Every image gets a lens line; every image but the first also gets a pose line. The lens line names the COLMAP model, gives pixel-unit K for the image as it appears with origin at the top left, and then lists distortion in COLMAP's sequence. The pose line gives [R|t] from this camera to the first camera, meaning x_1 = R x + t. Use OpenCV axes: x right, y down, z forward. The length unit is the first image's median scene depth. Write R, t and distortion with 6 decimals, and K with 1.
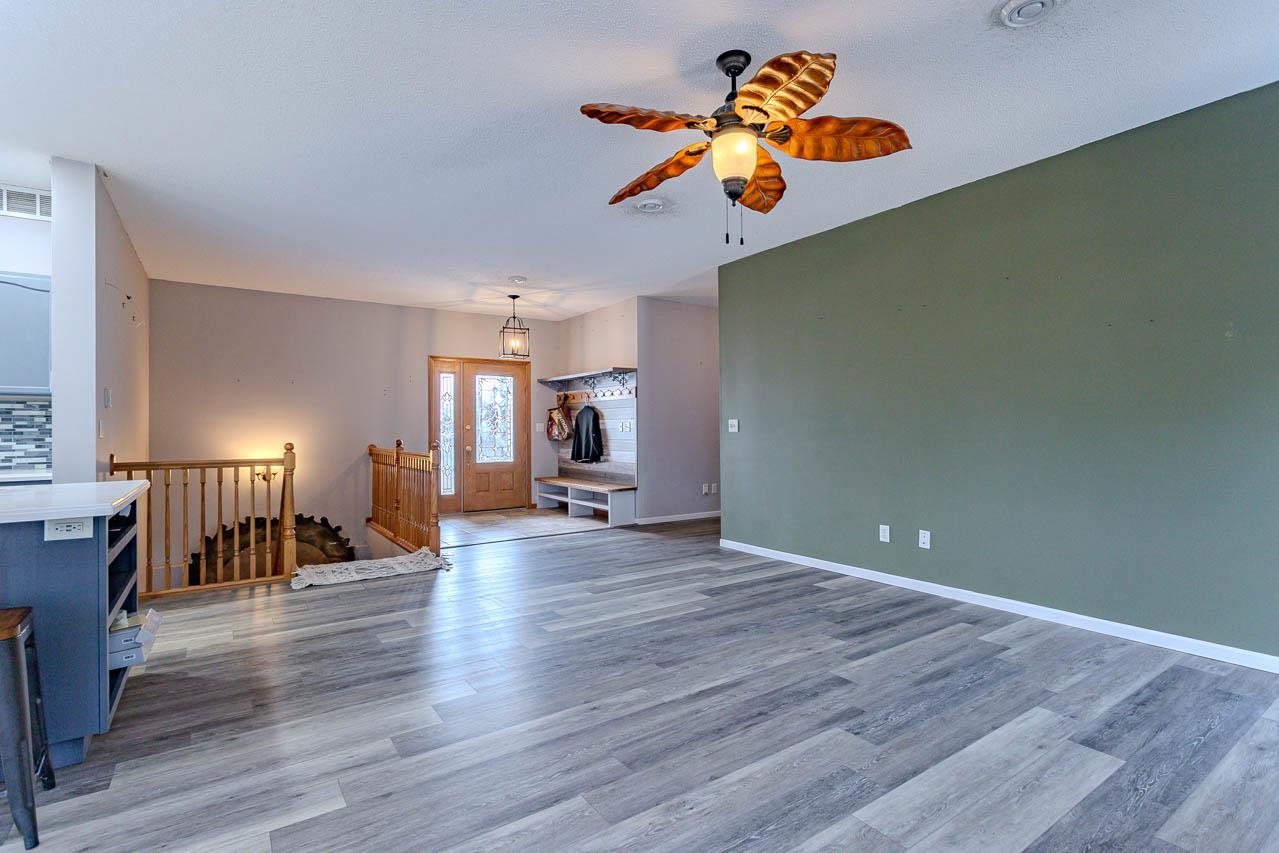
lens RADIAL K [[609.8, 0, 644.1], [0, 609.8, 426.8], [0, 0, 1]] dist [0.000159, -0.000417]
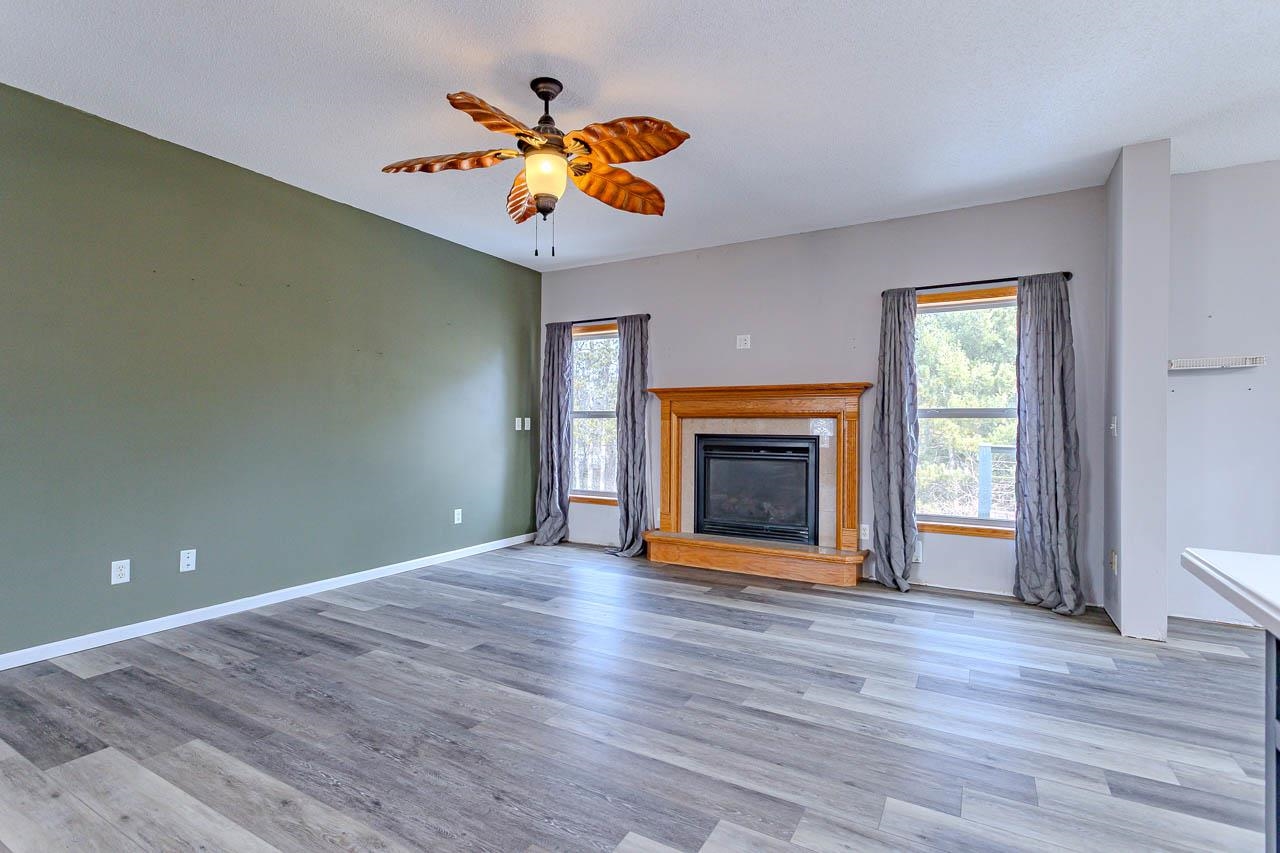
lens RADIAL K [[602.6, 0, 638.1], [0, 602.6, 425.3], [0, 0, 1]] dist [0.004075, 0.000689]
pose [[-0.422762, 0.006948, 0.906214, -0.716379], [-0.006919, 0.999917, -0.010894, 0.009064], [-0.906214, -0.010875, -0.422679, 1.053575]]
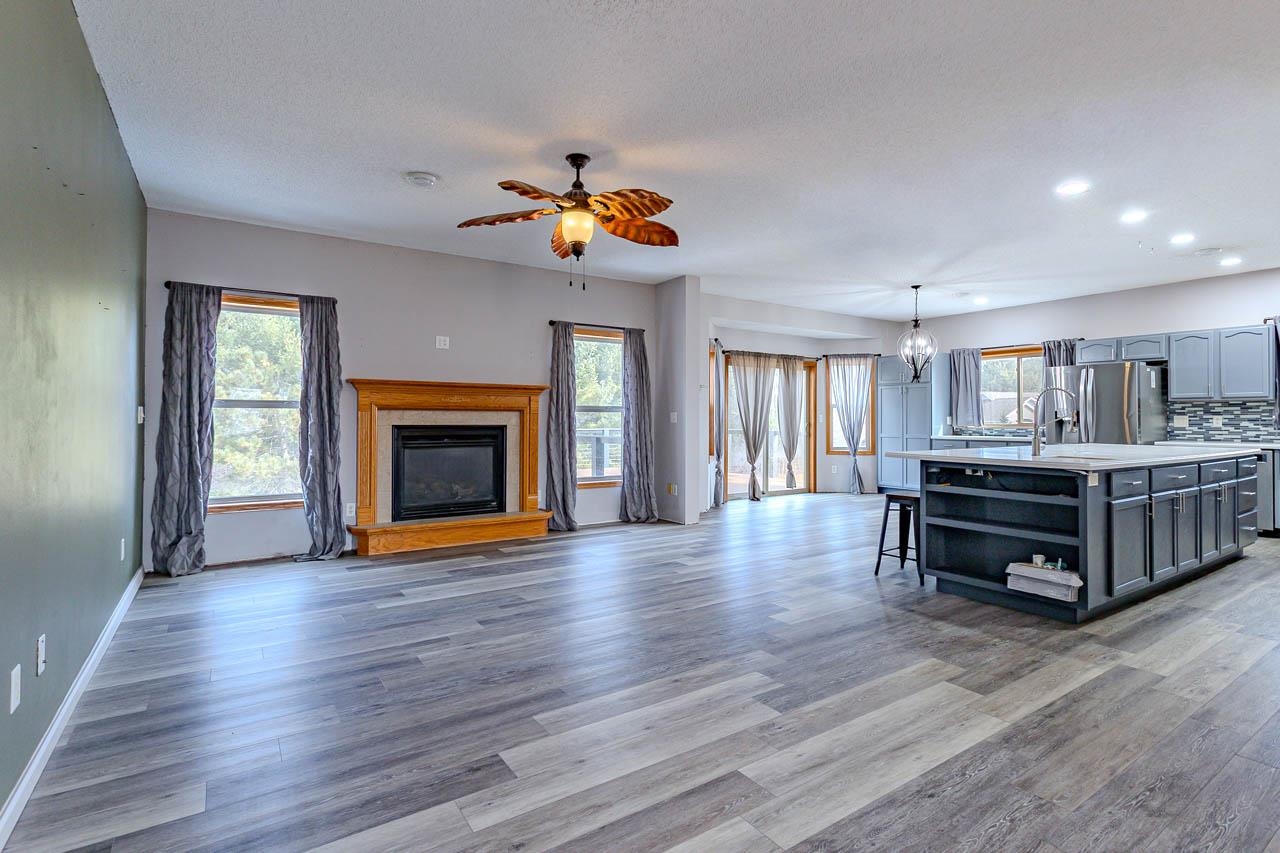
lens RADIAL K [[622.3, 0, 655.5], [0, 622.3, 413.2], [0, 0, 1]] dist [0.001864, 0.000301]
pose [[-0.999961, 0.004828, 0.007404, -0.032579], [0.004727, 0.999898, -0.013508, 0.006960], [-0.007468, -0.013472, -0.999881, 1.969398]]
